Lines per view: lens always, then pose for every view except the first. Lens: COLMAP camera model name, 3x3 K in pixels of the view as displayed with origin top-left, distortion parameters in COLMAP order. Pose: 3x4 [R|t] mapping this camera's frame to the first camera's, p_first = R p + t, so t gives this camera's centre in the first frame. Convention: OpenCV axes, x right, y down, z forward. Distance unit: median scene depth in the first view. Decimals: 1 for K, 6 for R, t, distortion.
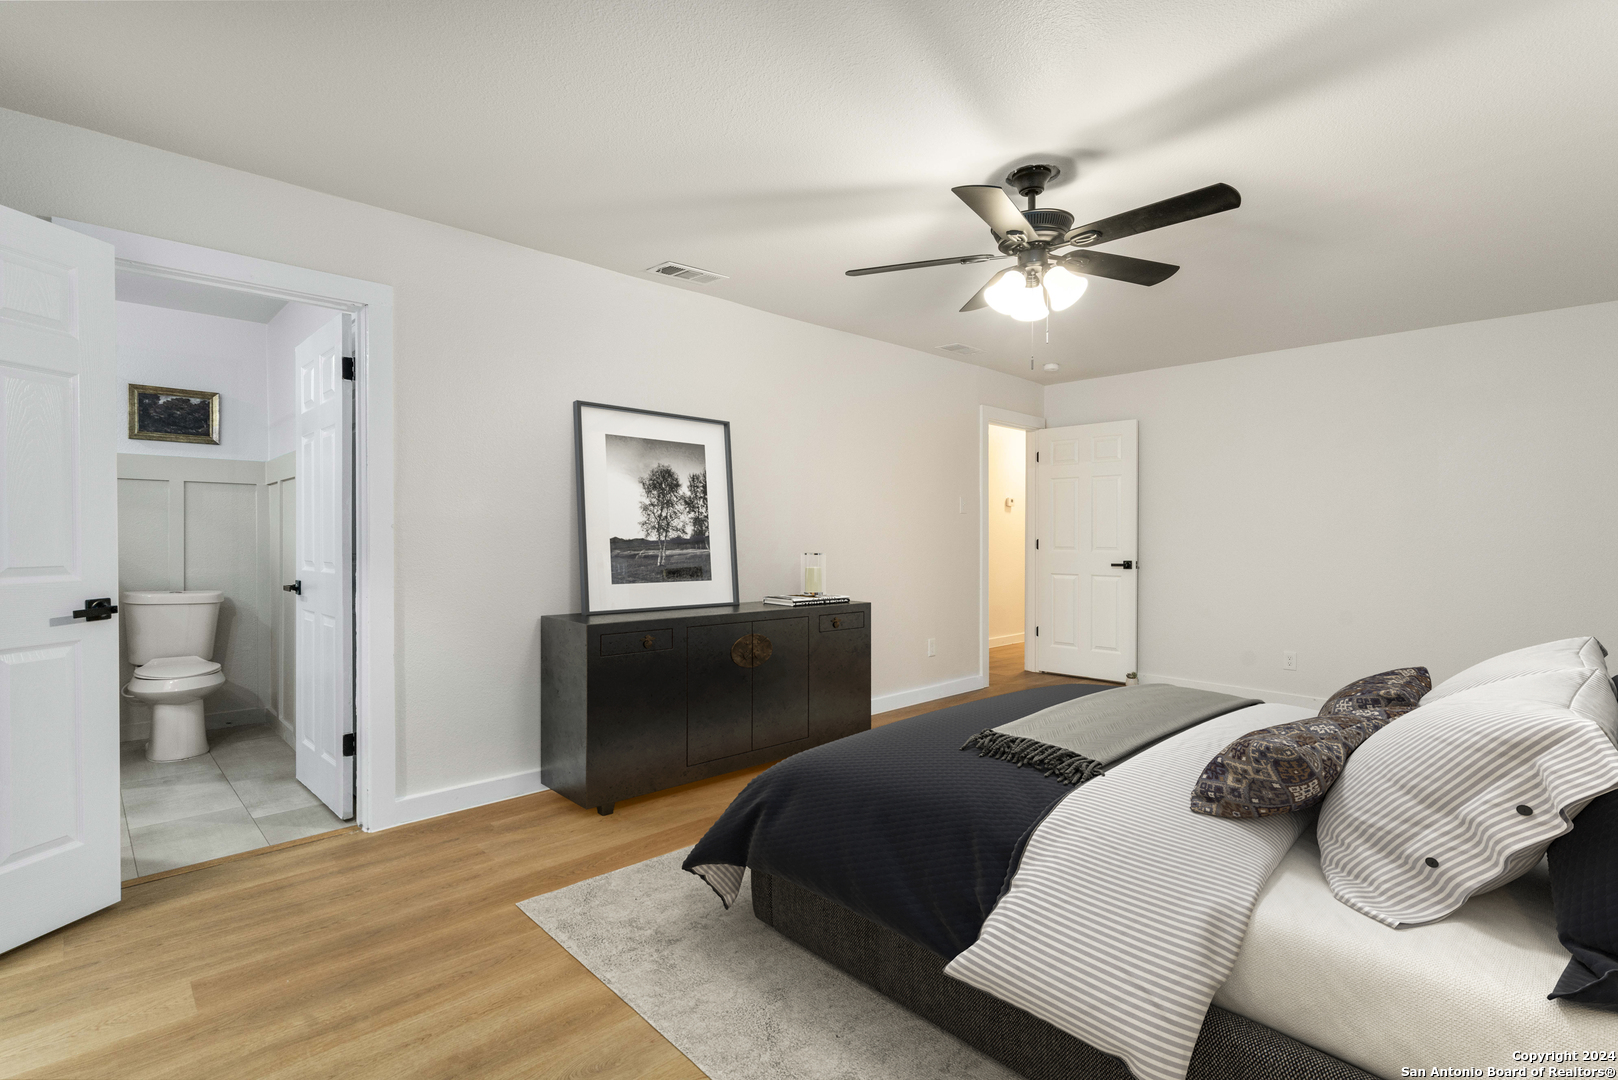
lens RADIAL K [[795.1, 0, 809.0], [0, 795.1, 540.0], [0, 0, 1]] dist [-0.003305, -0.000638]
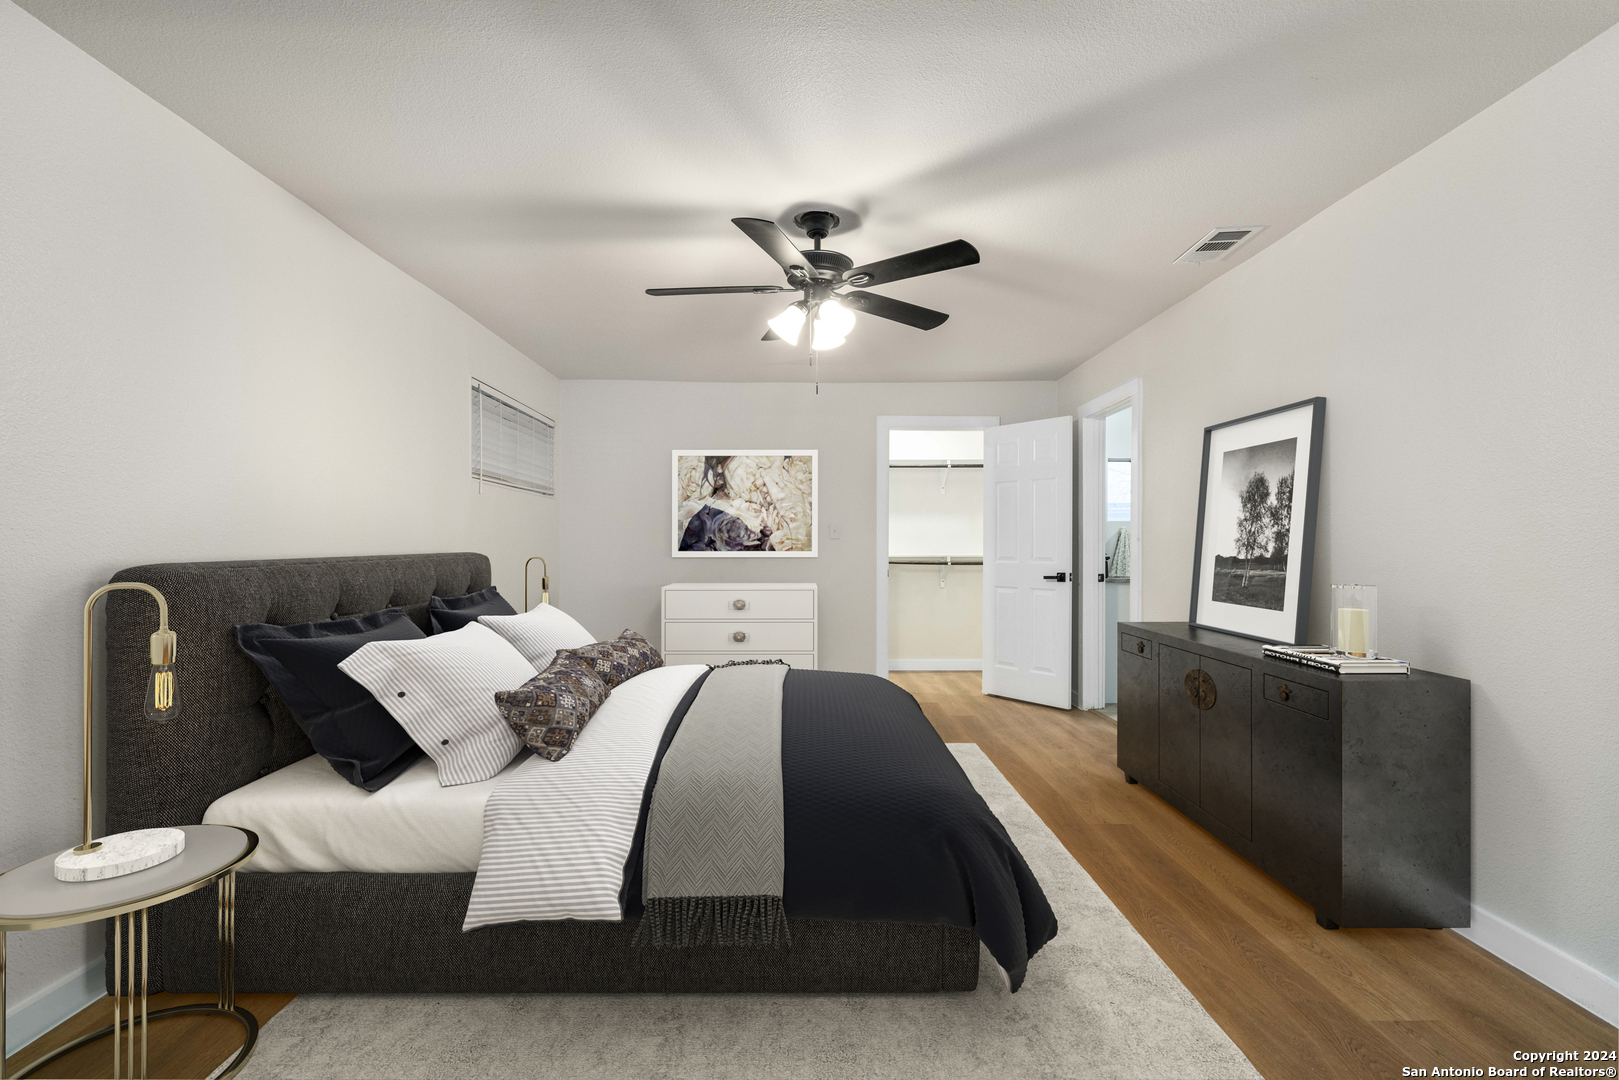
lens RADIAL K [[795.6, 0, 809.5], [0, 795.6, 540.0], [0, 0, 1]] dist [-0.003305, -0.000638]
pose [[-0.672815, -0.010903, -0.739731, 0.795442], [-0.012099, 0.999920, -0.003734, -0.011288], [0.739712, 0.006437, -0.672893, 1.221236]]
